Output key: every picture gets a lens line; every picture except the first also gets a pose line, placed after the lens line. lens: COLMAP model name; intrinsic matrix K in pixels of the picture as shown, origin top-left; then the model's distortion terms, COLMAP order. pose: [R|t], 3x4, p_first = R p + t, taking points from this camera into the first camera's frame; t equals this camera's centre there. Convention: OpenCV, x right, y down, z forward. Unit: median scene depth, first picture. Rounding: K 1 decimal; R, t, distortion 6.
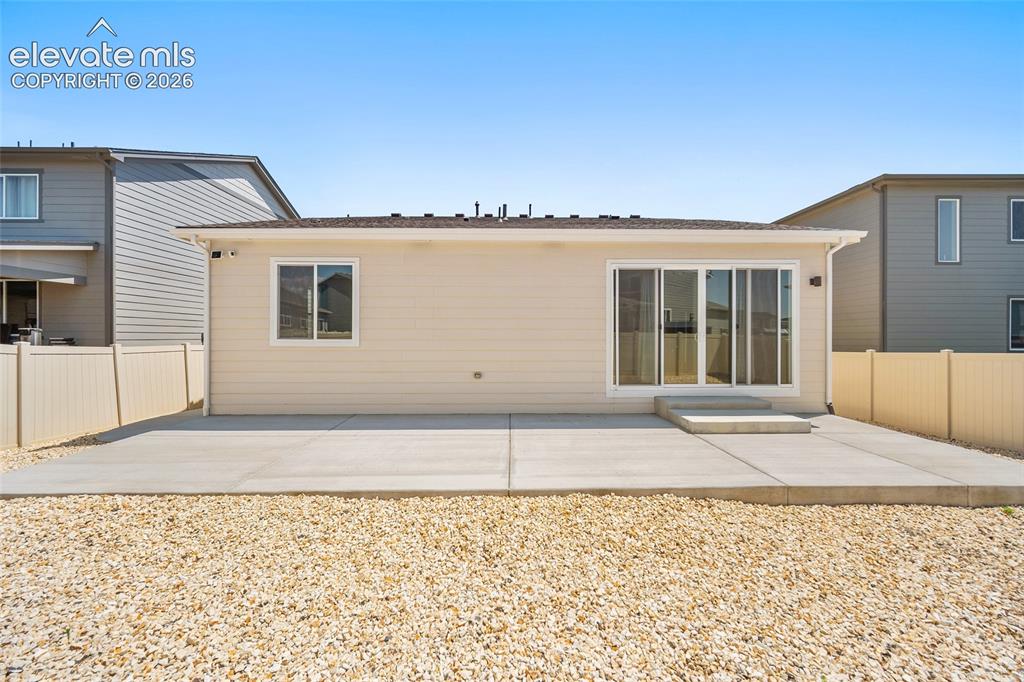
lens RADIAL K [[420.1, 0, 513.8], [0, 420.1, 314.6], [0, 0, 1]] dist [0.000353, -0.000009]
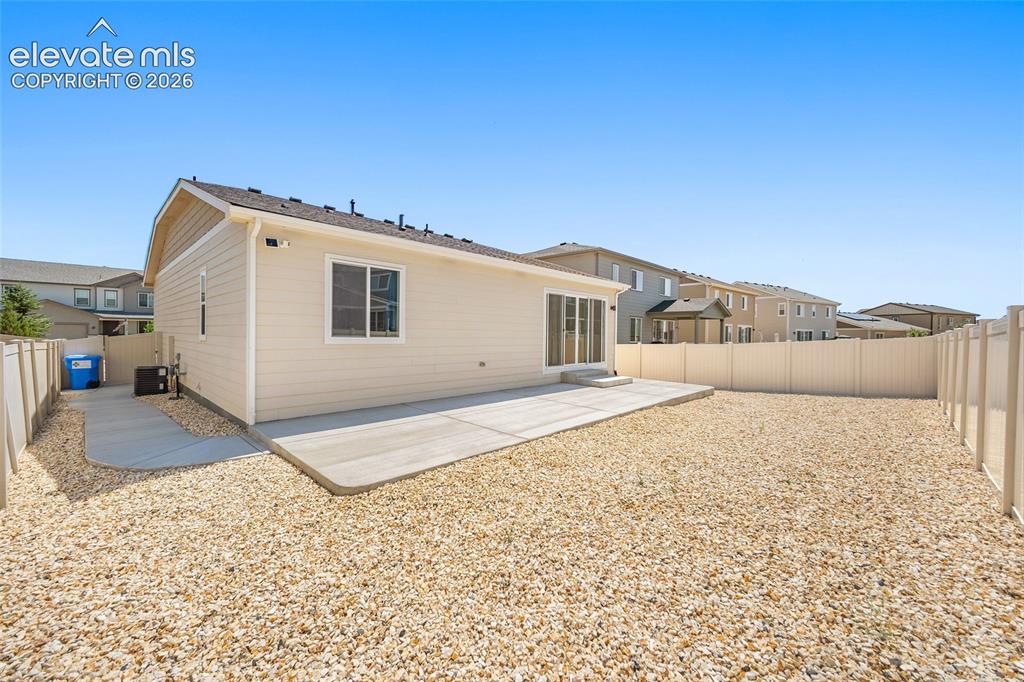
lens RADIAL K [[405.1, 0, 516.8], [0, 405.1, 343.5], [0, 0, 1]] dist [-0.000162, -0.000076]
pose [[0.697499, -0.007135, 0.716550, -0.941609], [-0.055258, 0.996437, 0.063712, -0.012423], [-0.714452, -0.084034, 0.694620, 0.014857]]
